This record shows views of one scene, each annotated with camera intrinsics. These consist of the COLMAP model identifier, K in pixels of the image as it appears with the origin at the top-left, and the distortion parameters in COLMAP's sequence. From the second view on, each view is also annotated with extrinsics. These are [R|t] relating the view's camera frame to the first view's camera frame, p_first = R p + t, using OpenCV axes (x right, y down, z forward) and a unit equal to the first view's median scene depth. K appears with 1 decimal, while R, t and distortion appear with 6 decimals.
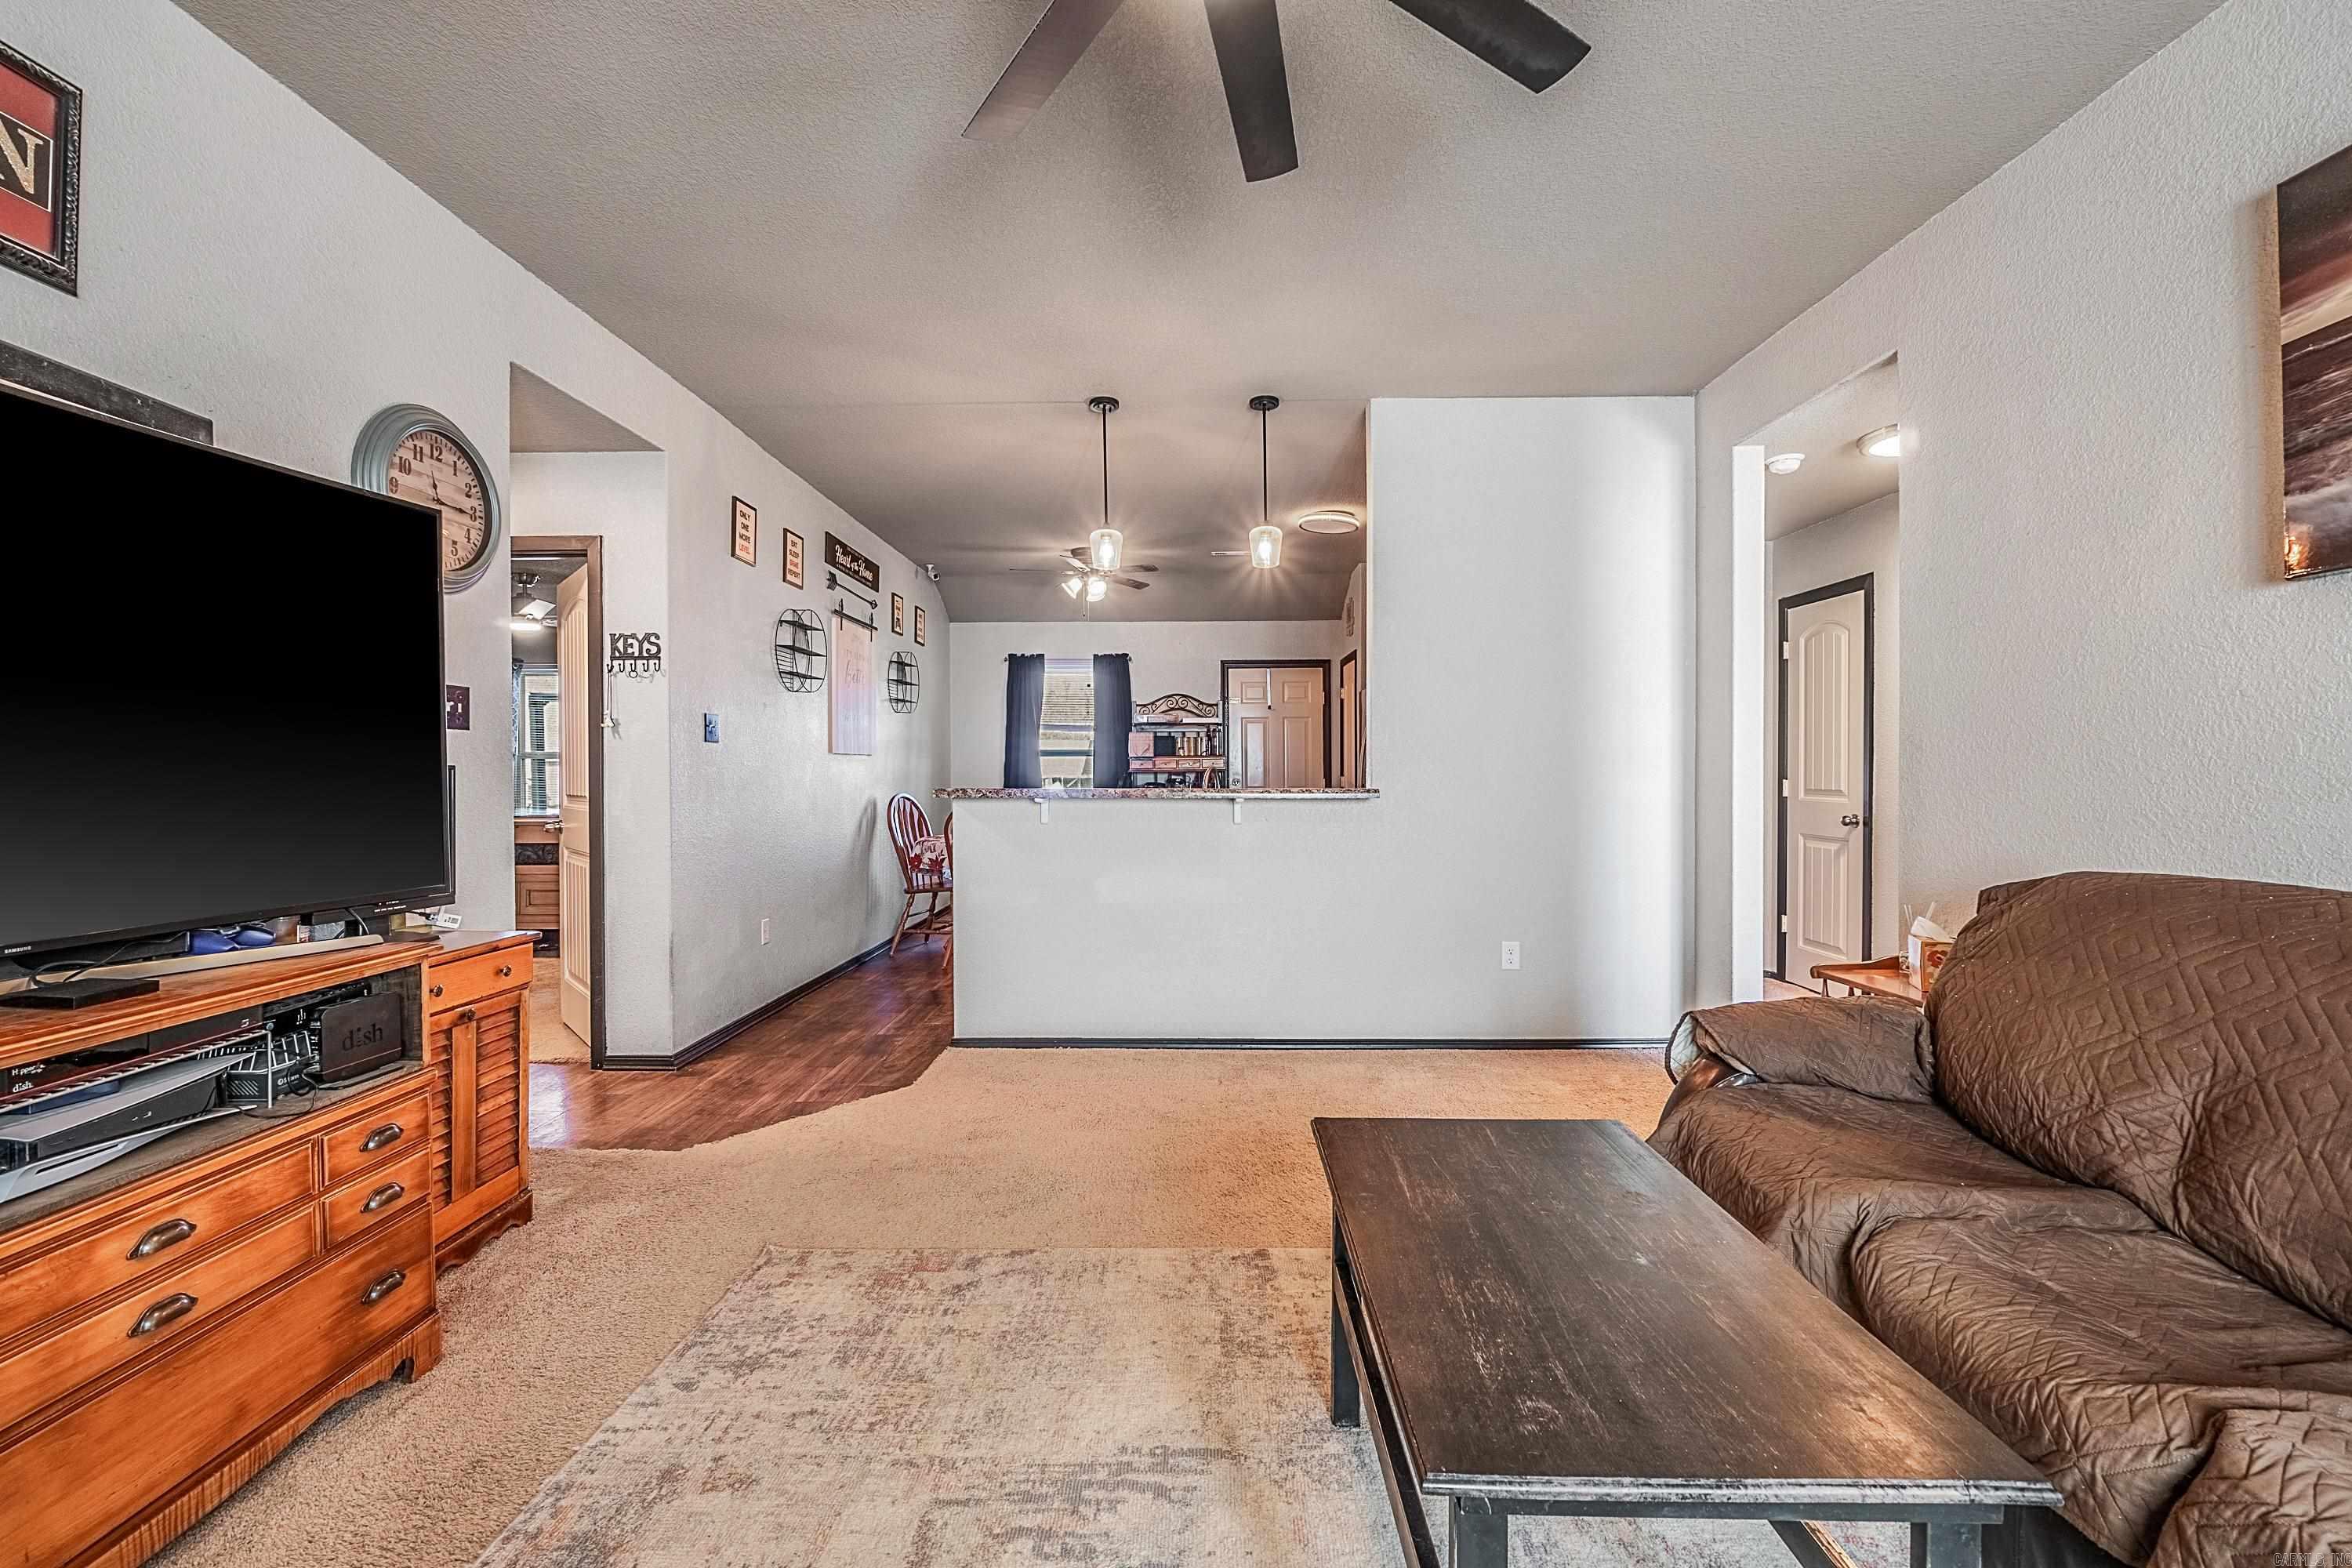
lens RADIAL K [[993.6, 0, 1173.7], [0, 993.6, 778.9], [0, 0, 1]] dist [-0.005741, -0.001423]
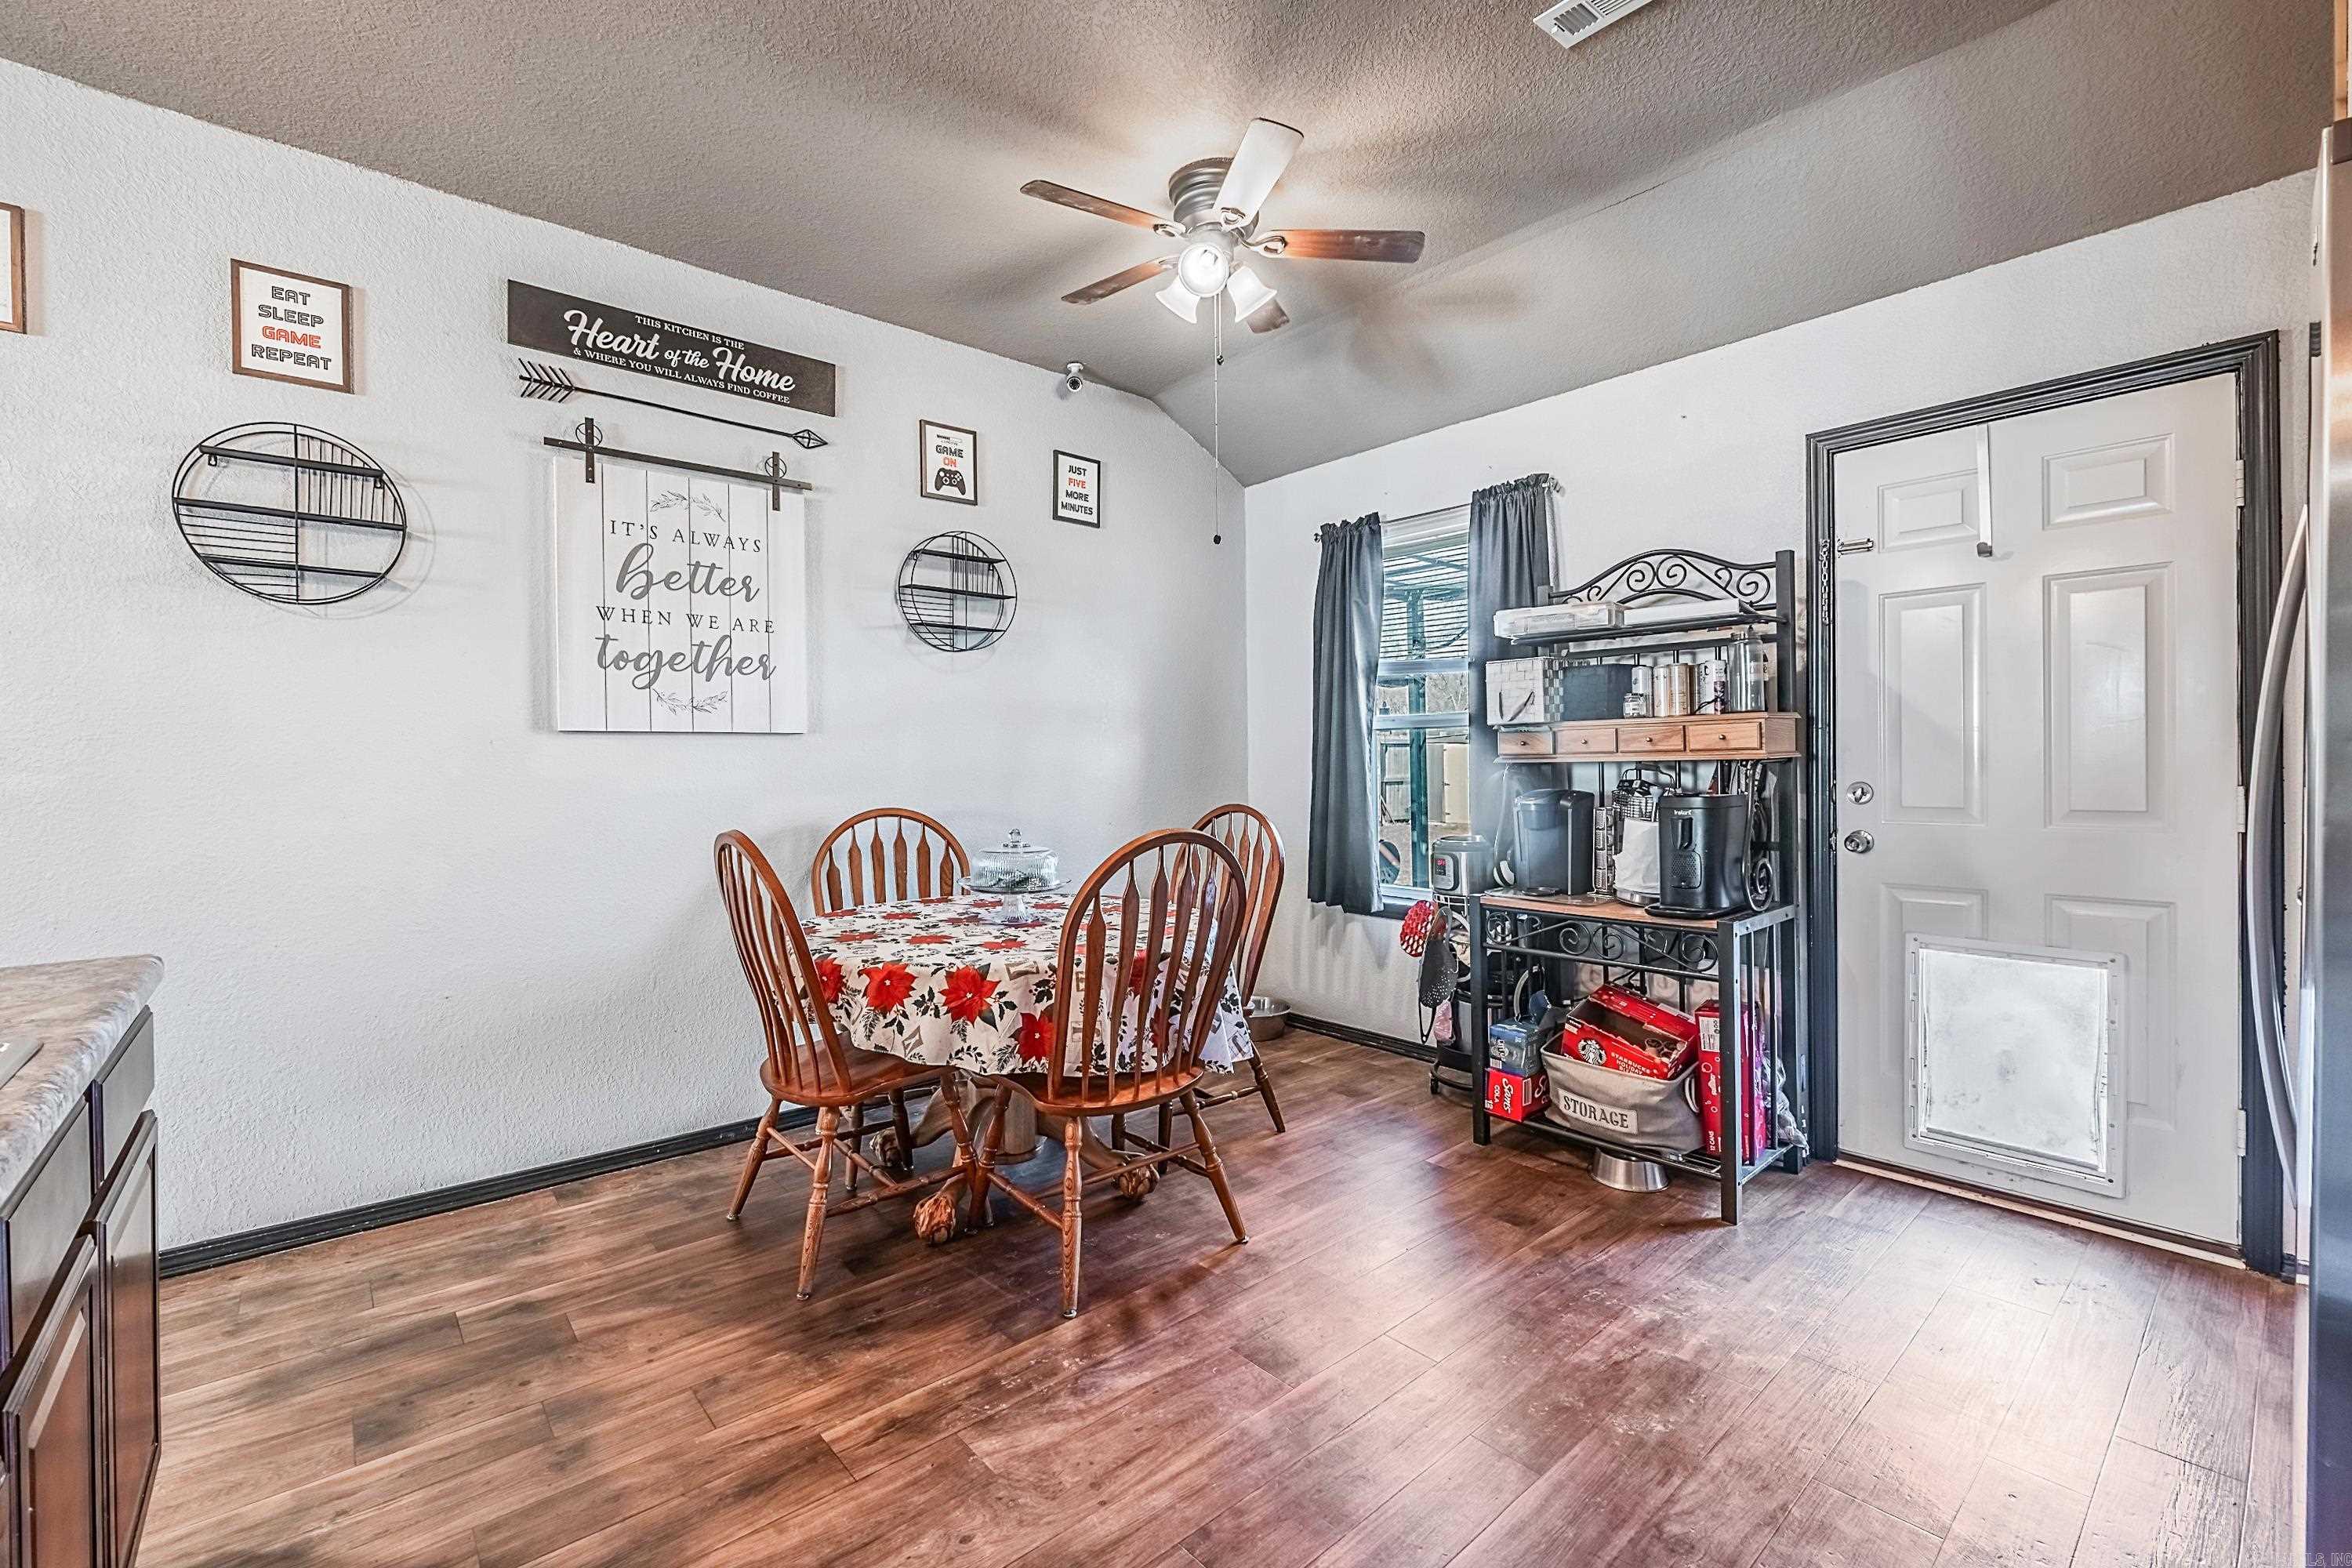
lens RADIAL K [[993.6, 0, 1169.8], [0, 993.6, 771.4], [0, 0, 1]] dist [-0.005741, -0.001423]
pose [[0.666858, 0.008061, -0.745141, 0.340705], [-0.000773, 0.999948, 0.010125, -0.016774], [0.745184, -0.006176, 0.666830, 1.337678]]
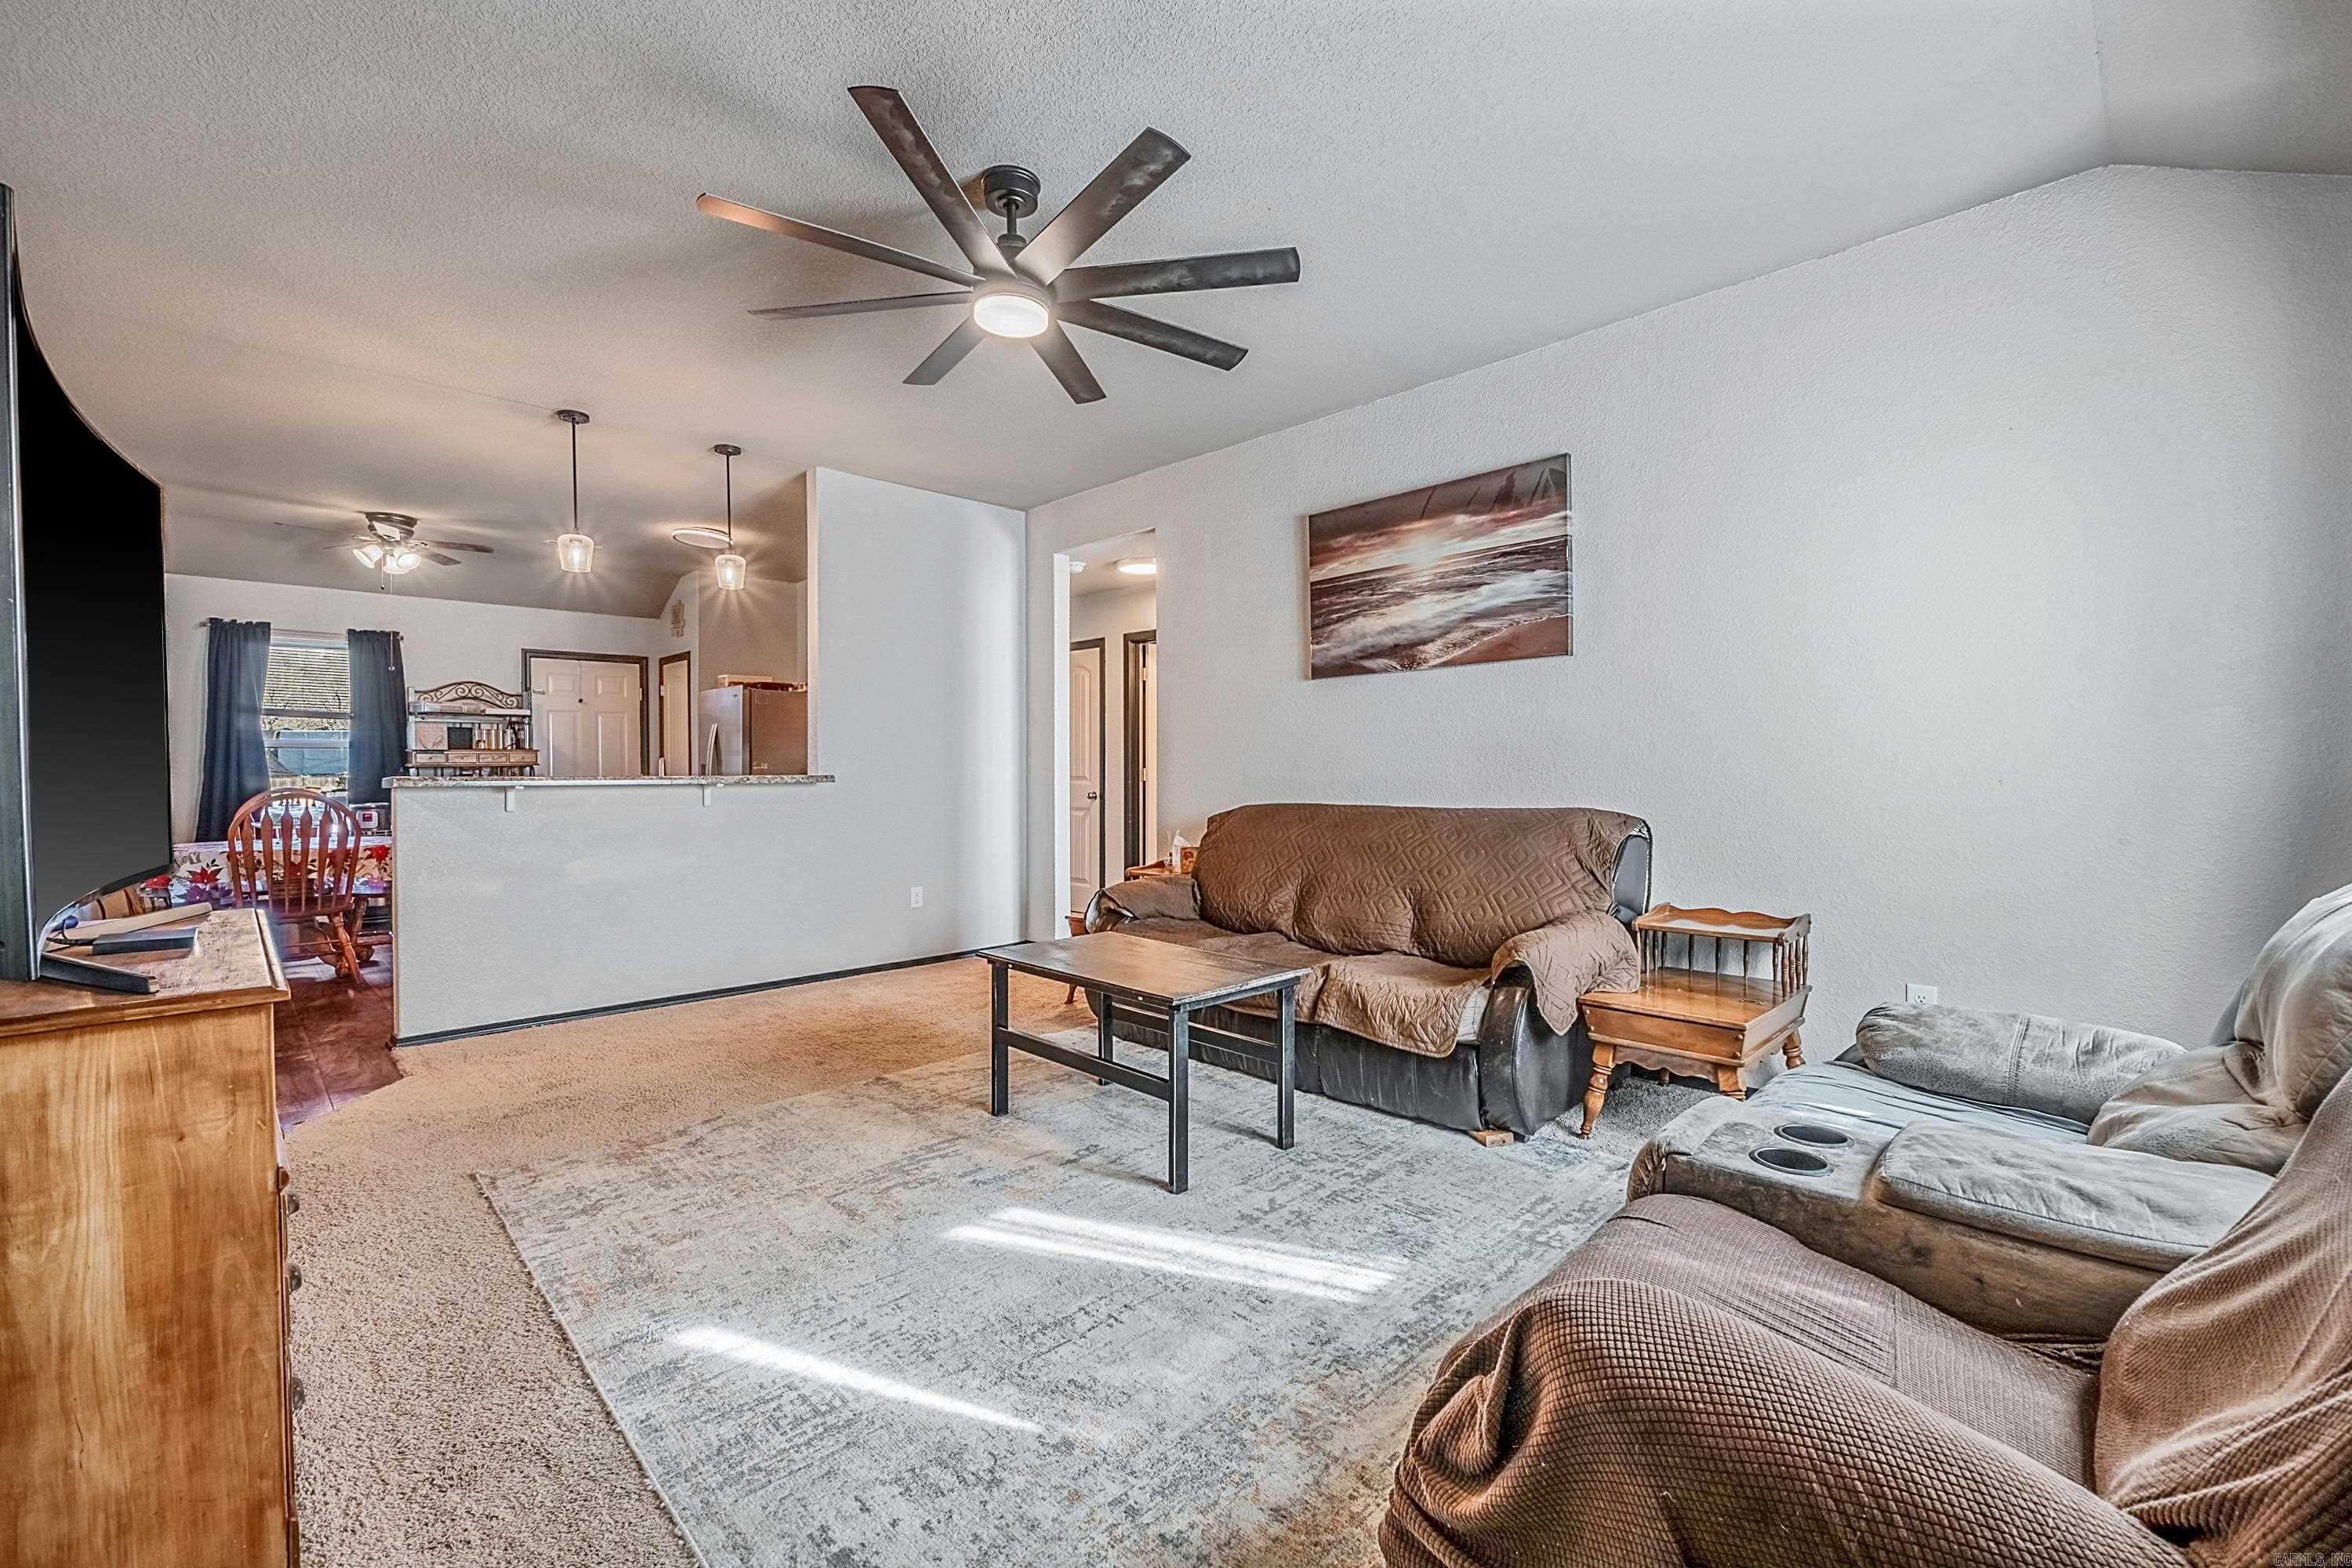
lens RADIAL K [[993.6, 0, 1202.1], [0, 993.6, 774.9], [0, 0, 1]] dist [-0.005741, -0.001423]
pose [[0.688425, -0.006721, 0.725277, -0.414689], [0.010275, 0.999947, -0.000487, 0.016150], [-0.725235, 0.007788, 0.688457, -0.243496]]
